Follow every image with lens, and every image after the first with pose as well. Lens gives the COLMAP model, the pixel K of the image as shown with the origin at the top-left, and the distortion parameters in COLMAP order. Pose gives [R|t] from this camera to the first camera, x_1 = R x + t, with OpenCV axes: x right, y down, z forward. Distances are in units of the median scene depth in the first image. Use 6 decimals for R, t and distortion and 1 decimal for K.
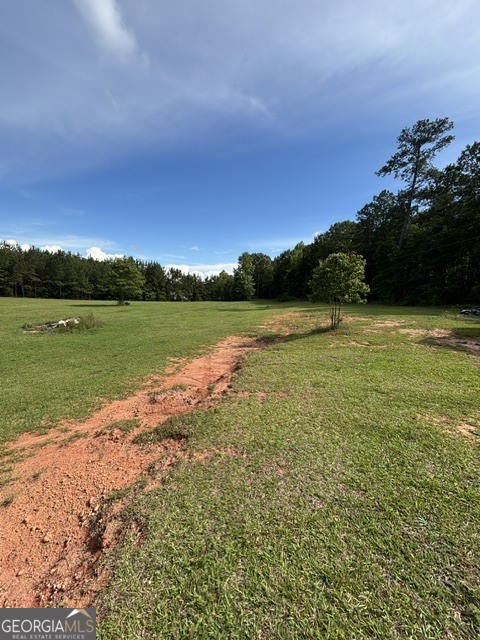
lens RADIAL K [[255.9, 0, 241.1], [0, 255.9, 318.1], [0, 0, 1]] dist [0.000531, -0.000156]
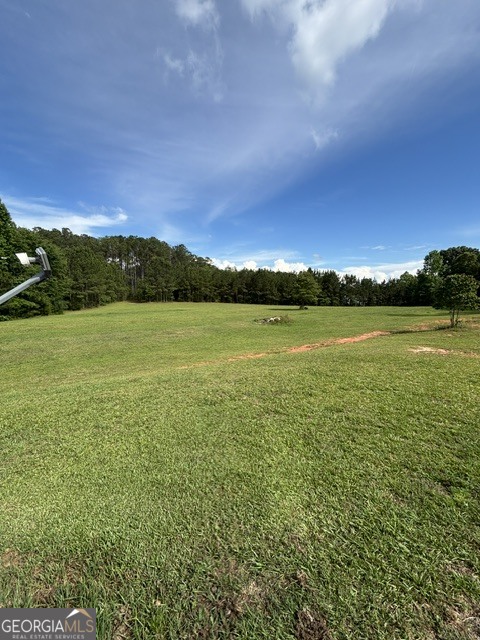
lens RADIAL K [[255.9, 0, 241.1], [0, 255.9, 318.1], [0, 0, 1]] dist [0.000531, -0.000156]
pose [[0.790881, 0.027883, -0.611335, 0.042738], [-0.038596, 0.999245, -0.004356, 0.006172], [0.610752, 0.027040, 0.791360, -0.112250]]
